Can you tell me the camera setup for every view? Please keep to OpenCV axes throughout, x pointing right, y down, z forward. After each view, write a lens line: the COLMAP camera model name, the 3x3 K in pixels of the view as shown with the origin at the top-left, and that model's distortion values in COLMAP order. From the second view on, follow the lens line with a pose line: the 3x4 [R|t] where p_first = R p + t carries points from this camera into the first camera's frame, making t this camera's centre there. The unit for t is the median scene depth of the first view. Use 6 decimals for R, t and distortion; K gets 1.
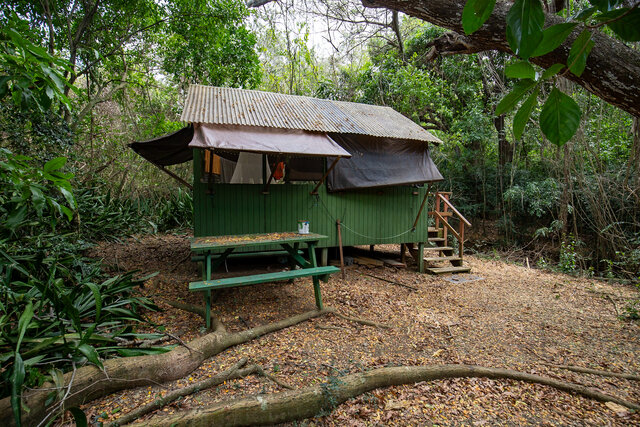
lens RADIAL K [[301.2, 0, 320.0], [0, 301.2, 213.5], [0, 0, 1]] dist [-0.026596, 0.000517]
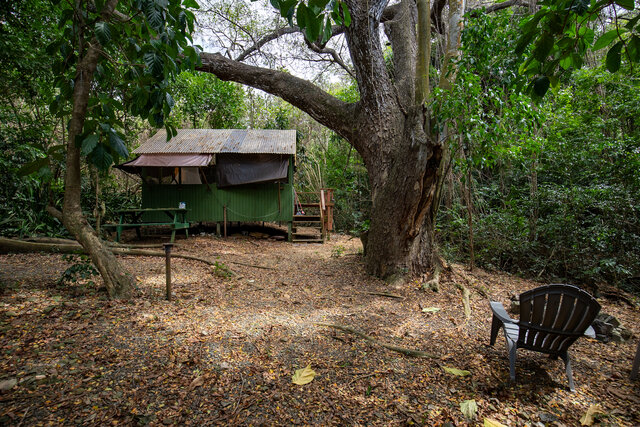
lens RADIAL K [[309.3, 0, 320.0], [0, 309.3, 213.5], [0, 0, 1]] dist [-0.028265, 0.000167]
pose [[0.956095, -0.008028, -0.292948, 0.939538], [-0.005324, 0.998984, -0.044751, 0.127027], [0.293010, 0.044346, 0.955081, -0.409685]]
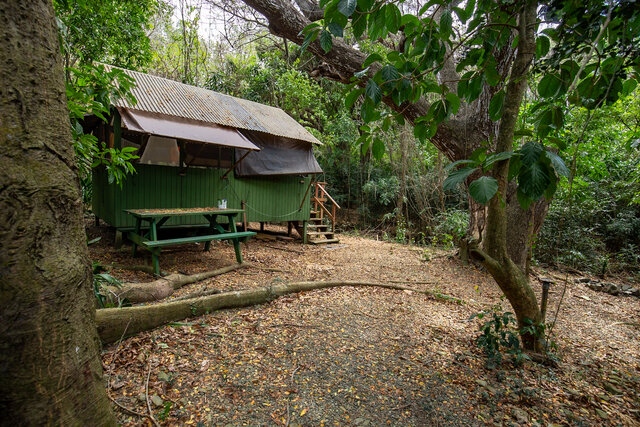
lens RADIAL K [[309.3, 0, 320.0], [0, 309.3, 213.5], [0, 0, 1]] dist [-0.028265, 0.000167]
pose [[0.916076, 0.007812, 0.400928, -0.138418], [-0.019727, 0.999478, 0.025599, 0.032052], [-0.400519, -0.031360, 0.915752, -0.241737]]
